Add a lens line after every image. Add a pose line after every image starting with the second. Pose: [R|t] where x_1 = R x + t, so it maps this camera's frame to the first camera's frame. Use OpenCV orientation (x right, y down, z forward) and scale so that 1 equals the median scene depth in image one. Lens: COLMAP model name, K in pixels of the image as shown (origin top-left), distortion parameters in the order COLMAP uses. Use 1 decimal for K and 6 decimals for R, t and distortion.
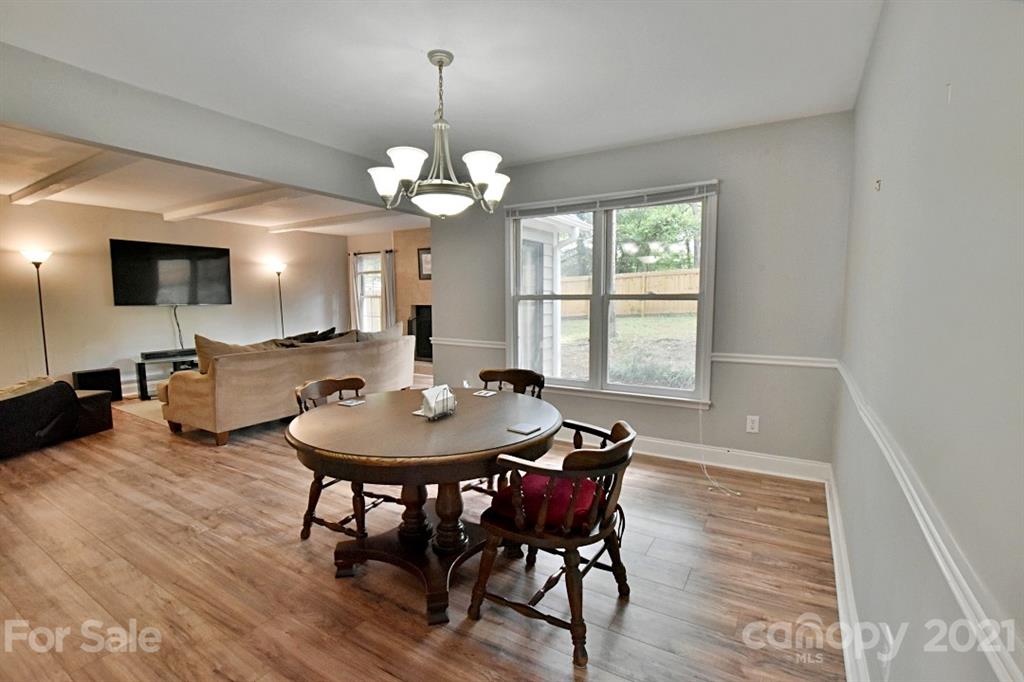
lens RADIAL K [[463.4, 0, 514.8], [0, 463.4, 345.6], [0, 0, 1]] dist [-0.035598, 0.007850]
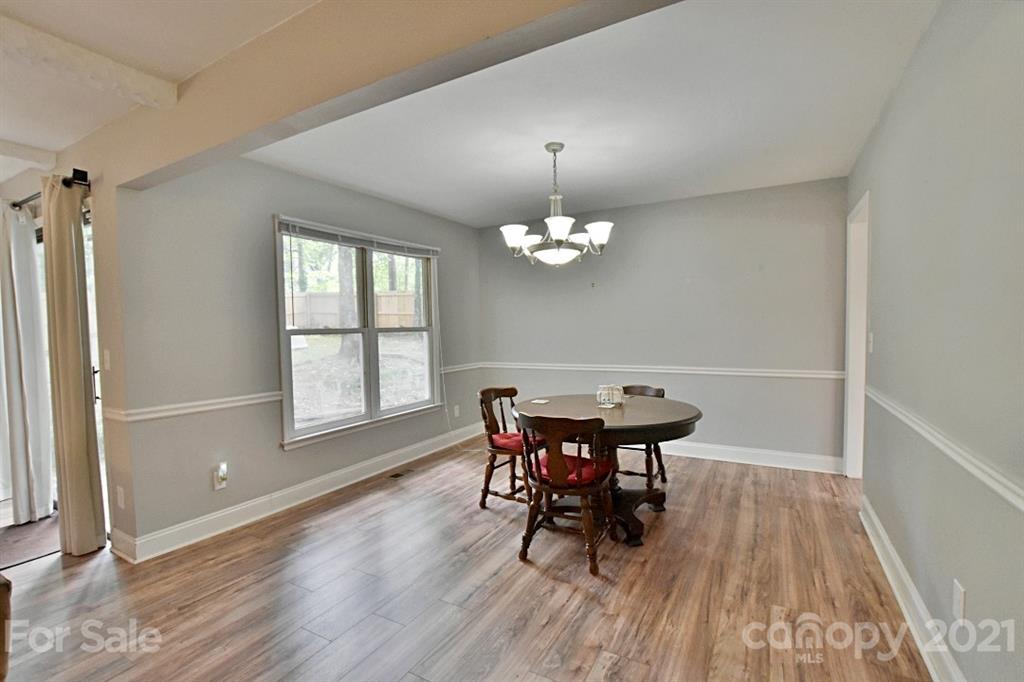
lens RADIAL K [[463.4, 0, 514.8], [0, 463.4, 345.6], [0, 0, 1]] dist [-0.035598, 0.007850]
pose [[-0.030693, -0.037420, 0.998828, -0.670394], [0.119376, 0.992009, 0.040833, -0.056620], [-0.992375, 0.120490, -0.025980, 0.541668]]
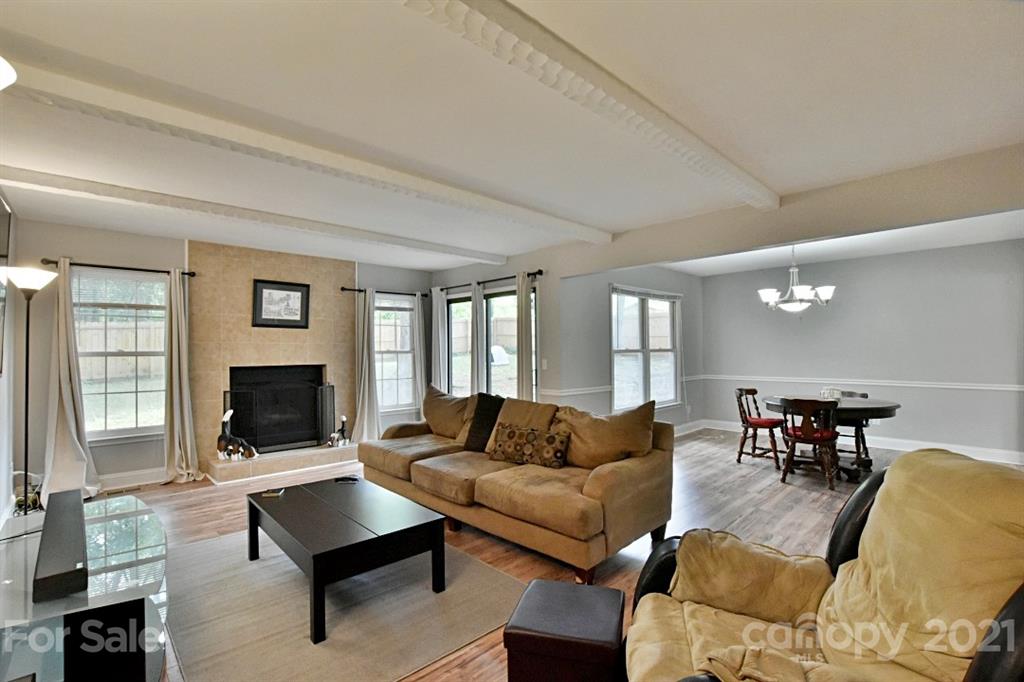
lens RADIAL K [[463.4, 0, 514.8], [0, 463.4, 345.6], [0, 0, 1]] dist [-0.035598, 0.007850]
pose [[0.262307, 0.007979, 0.964951, -1.150517], [0.107330, 0.993520, -0.037392, -0.084960], [-0.958997, 0.113376, 0.259751, 0.779880]]
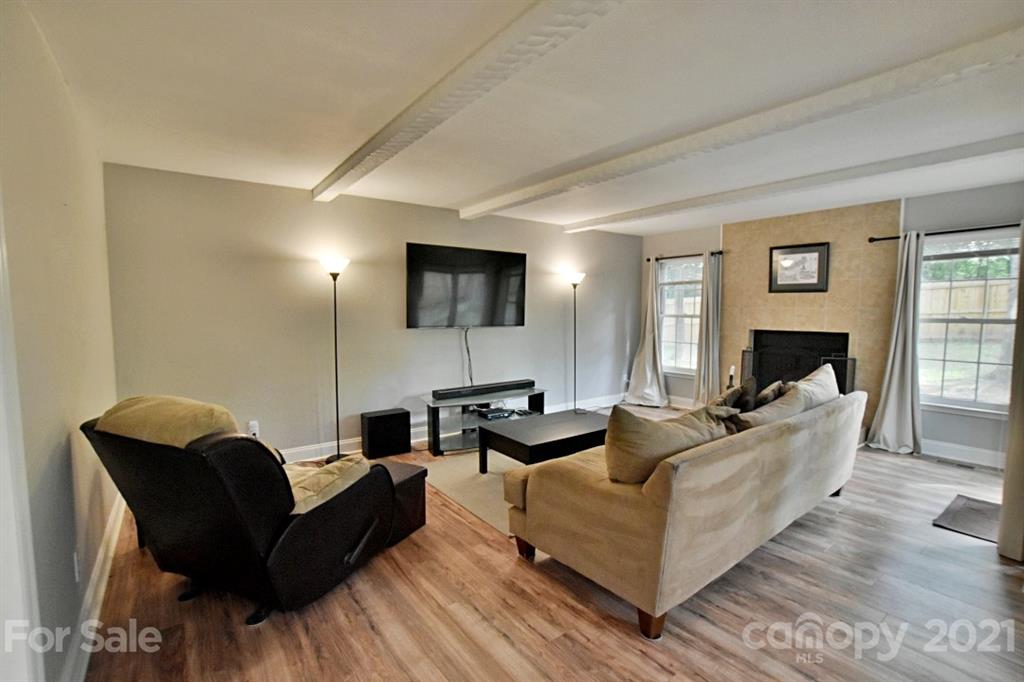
lens RADIAL K [[463.4, 0, 514.8], [0, 463.4, 345.6], [0, 0, 1]] dist [-0.035598, 0.007850]
pose [[0.927247, 0.030058, -0.373242, -0.475623], [-0.040676, 0.998960, -0.020603, -0.056889], [0.372235, 0.034286, 0.927505, 0.382918]]
